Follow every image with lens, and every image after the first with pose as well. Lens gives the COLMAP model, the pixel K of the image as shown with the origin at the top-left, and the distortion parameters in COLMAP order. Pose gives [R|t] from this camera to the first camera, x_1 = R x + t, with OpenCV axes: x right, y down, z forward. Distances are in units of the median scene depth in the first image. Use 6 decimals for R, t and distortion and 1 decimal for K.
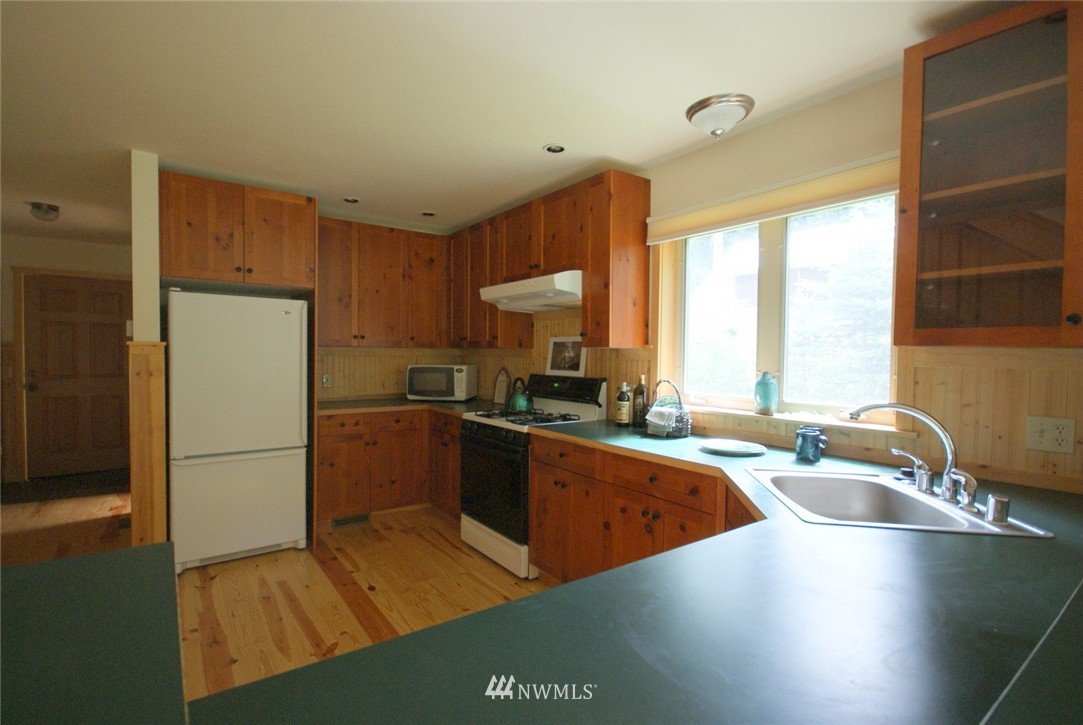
lens RADIAL K [[512.0, 0, 521.5], [0, 512.0, 366.7], [0, 0, 1]] dist [-0.002431, -0.000505]
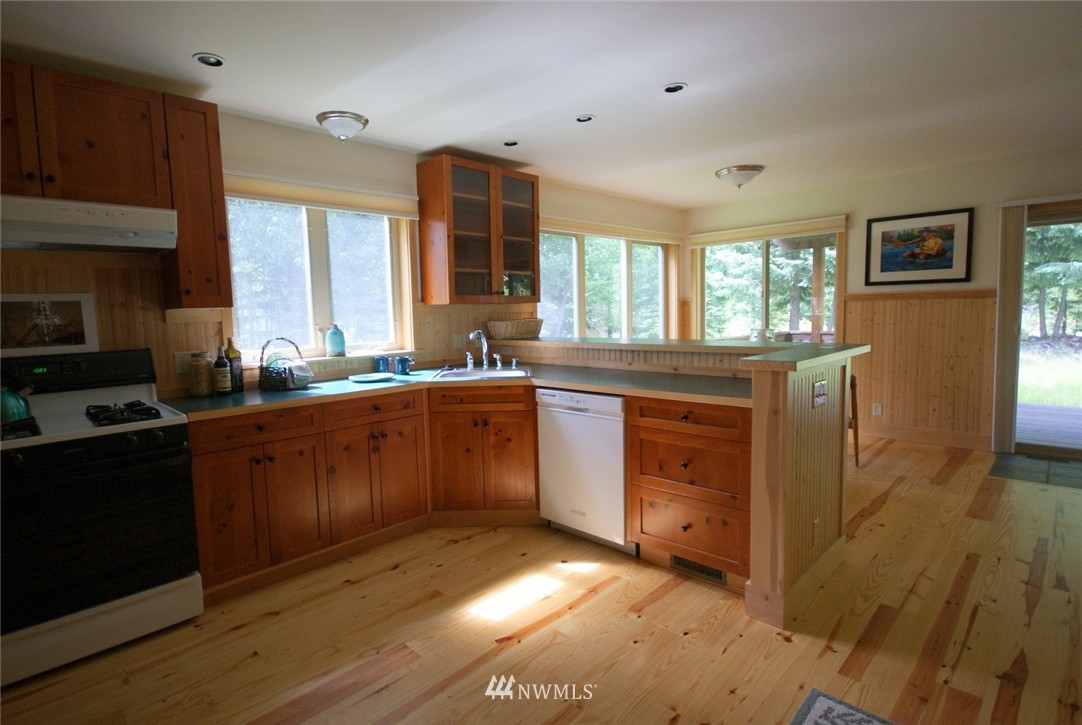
lens RADIAL K [[535.8, 0, 522.5], [0, 535.8, 354.9], [0, 0, 1]] dist [0.022530, -0.020006]
pose [[-0.171985, -0.091603, 0.980831, -0.759432], [0.053148, 0.993354, 0.102092, -0.021437], [-0.983665, 0.069688, -0.165974, 0.581343]]
